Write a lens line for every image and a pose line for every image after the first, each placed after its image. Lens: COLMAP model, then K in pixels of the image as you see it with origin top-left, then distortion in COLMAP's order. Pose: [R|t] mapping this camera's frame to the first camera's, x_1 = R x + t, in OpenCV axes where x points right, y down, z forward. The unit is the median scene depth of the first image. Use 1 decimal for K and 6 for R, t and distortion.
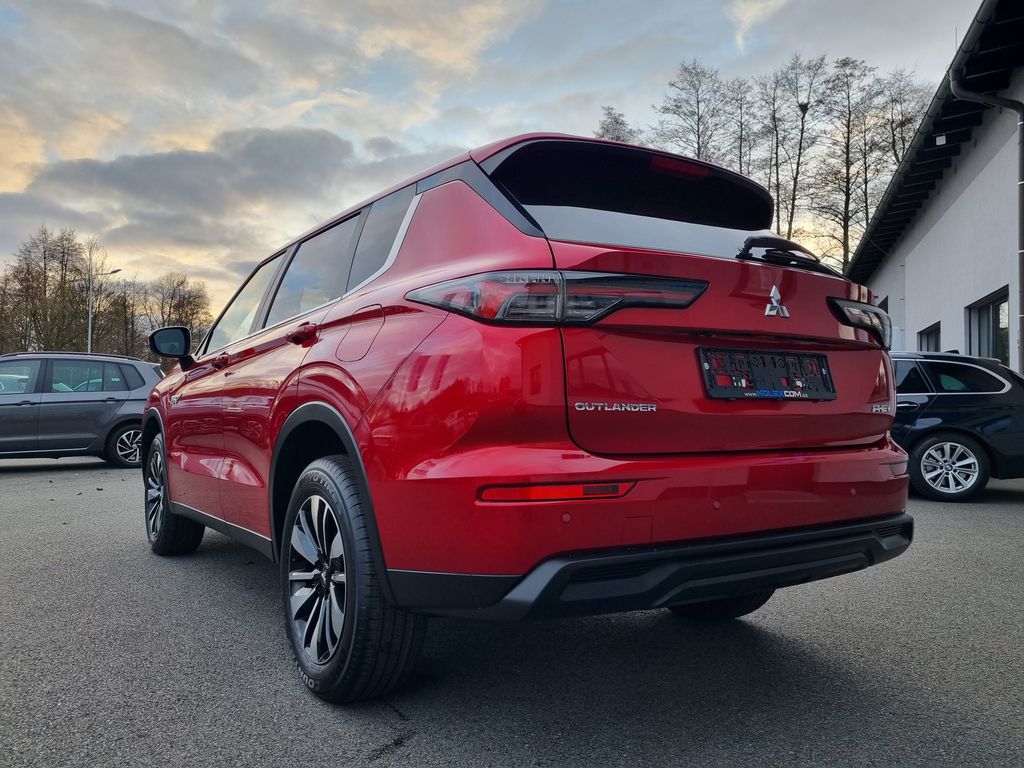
lens RADIAL K [[752.7, 0, 512.0], [0, 752.7, 384.0], [0, 0, 1]] dist [0.047013, 0.001948]
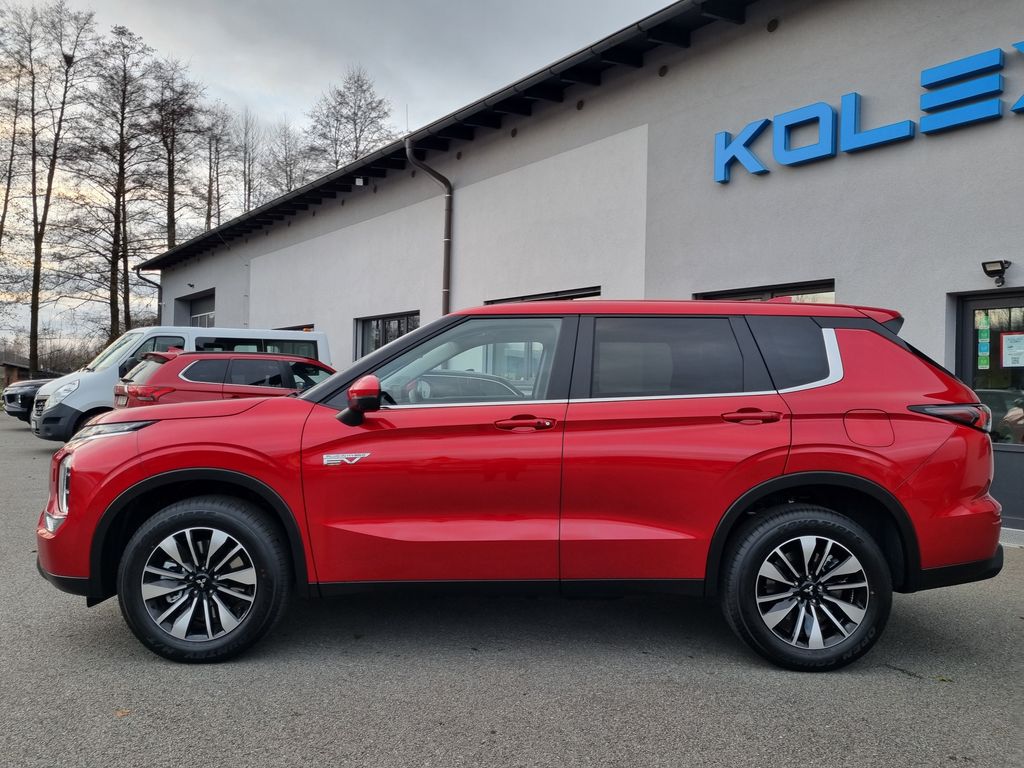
lens RADIAL K [[771.2, 0, 512.0], [0, 771.2, 384.0], [0, 0, 1]] dist [0.011922, -0.007938]
pose [[0.542823, 0.005210, 0.839831, -0.208739], [-0.034071, 0.999294, 0.015822, -0.016632], [-0.839156, -0.037202, 0.542617, 0.081631]]
